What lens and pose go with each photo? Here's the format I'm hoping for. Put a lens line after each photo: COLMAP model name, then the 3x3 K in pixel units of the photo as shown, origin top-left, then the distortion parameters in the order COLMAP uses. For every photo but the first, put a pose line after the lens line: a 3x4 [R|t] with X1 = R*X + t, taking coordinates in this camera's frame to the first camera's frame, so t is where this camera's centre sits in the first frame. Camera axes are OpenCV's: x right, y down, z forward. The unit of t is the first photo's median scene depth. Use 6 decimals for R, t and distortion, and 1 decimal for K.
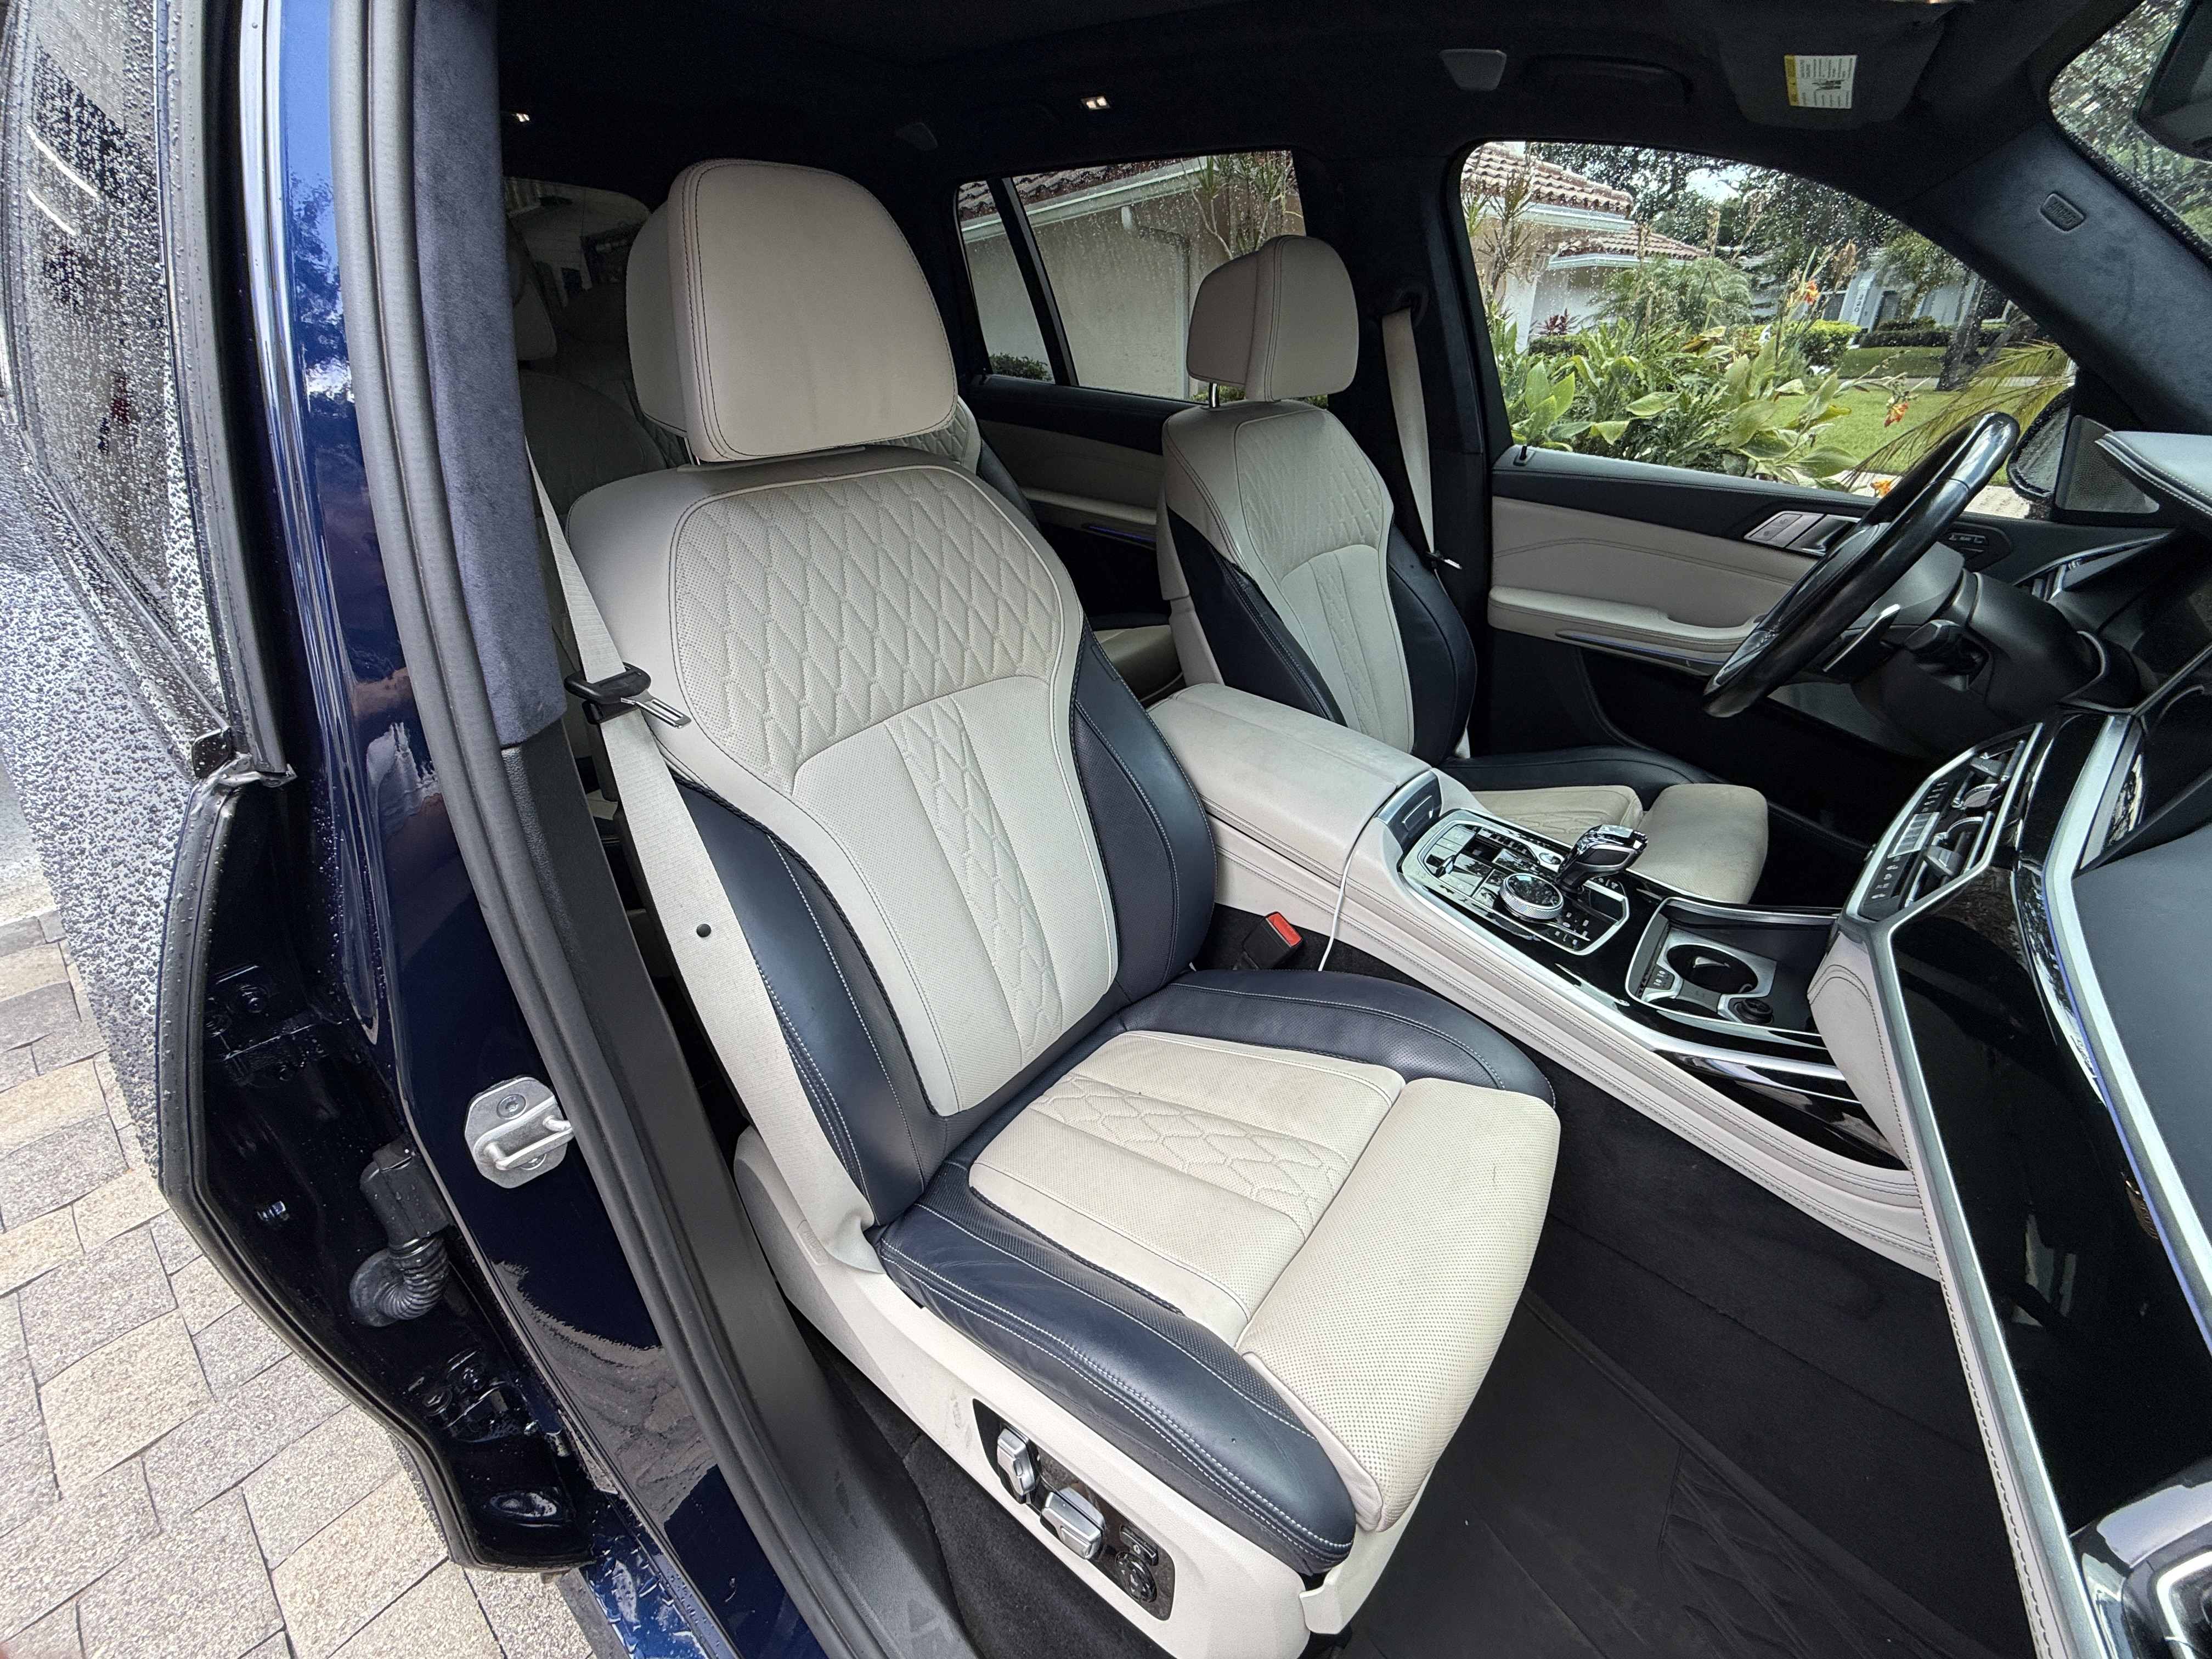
lens RADIAL K [[871.6, 0, 1093.7], [0, 871.6, 851.3], [0, 0, 1]] dist [0.000889, -0.000092]
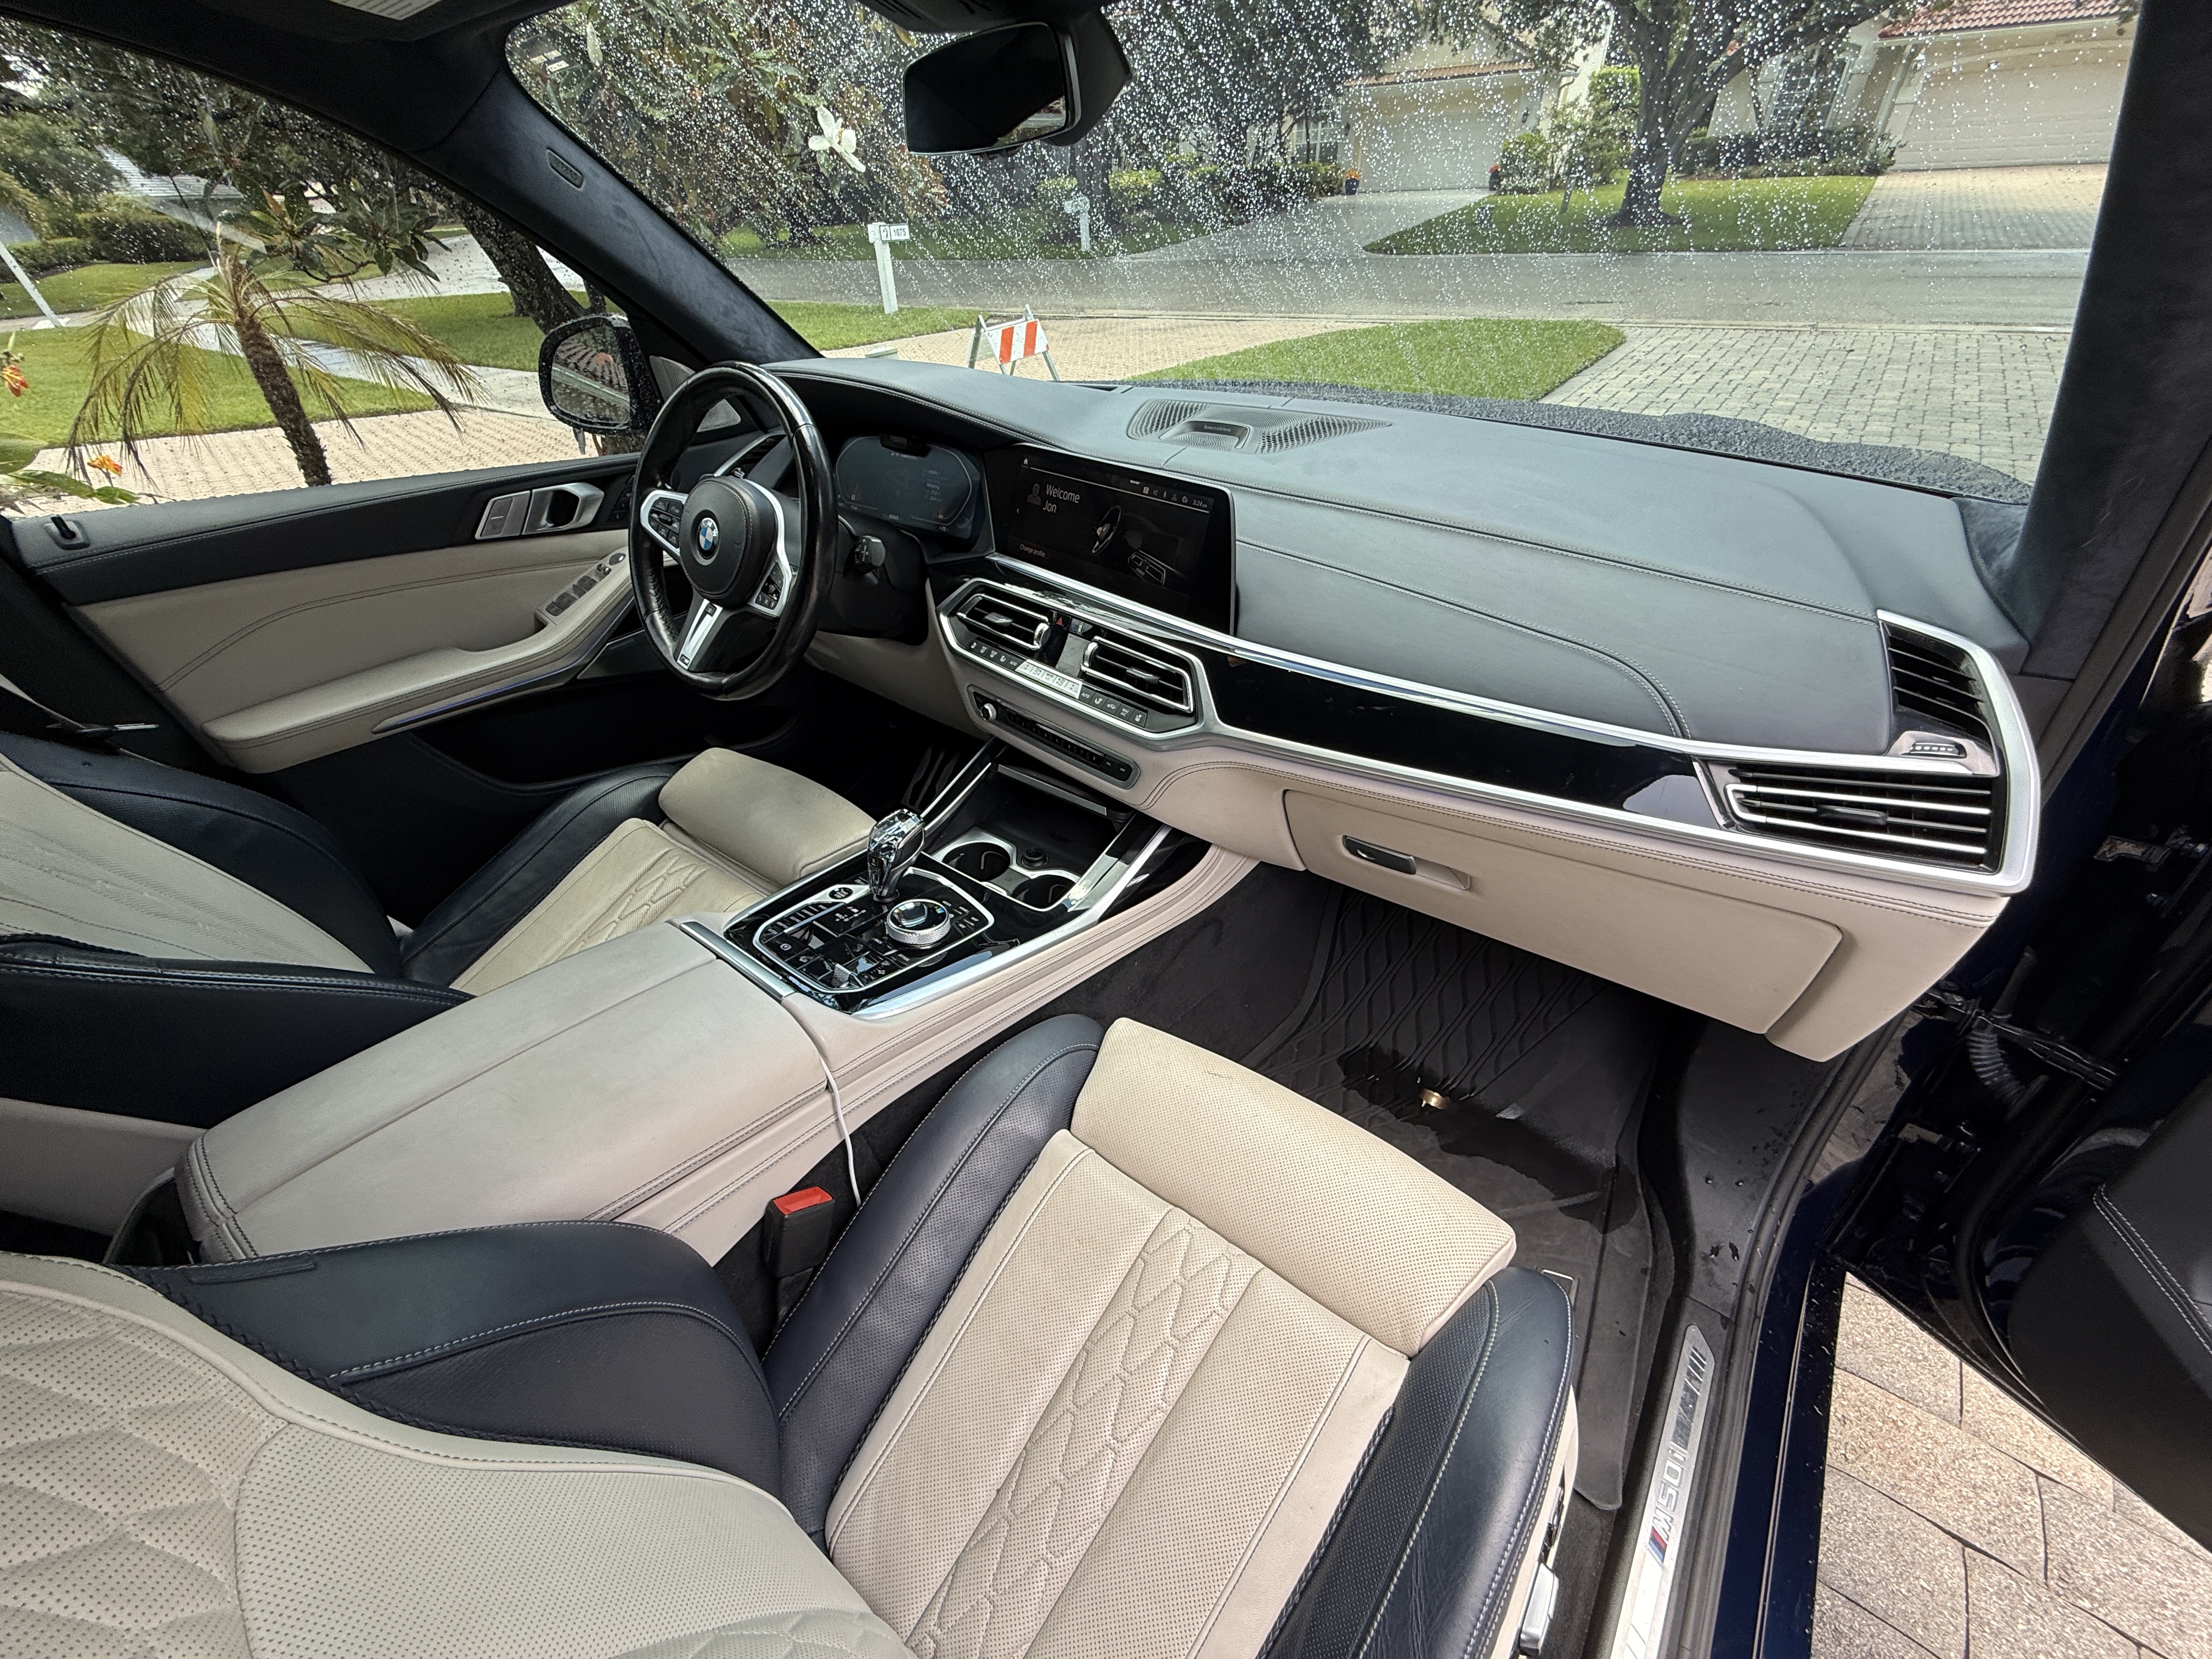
lens RADIAL K [[871.6, 0, 1093.7], [0, 871.6, 851.3], [0, 0, 1]] dist [0.000889, -0.000092]
pose [[-0.020223, -0.577984, 0.815798, -0.187835], [0.539479, 0.680675, 0.495624, -0.311645], [-0.841756, 0.450129, 0.298045, 0.460247]]
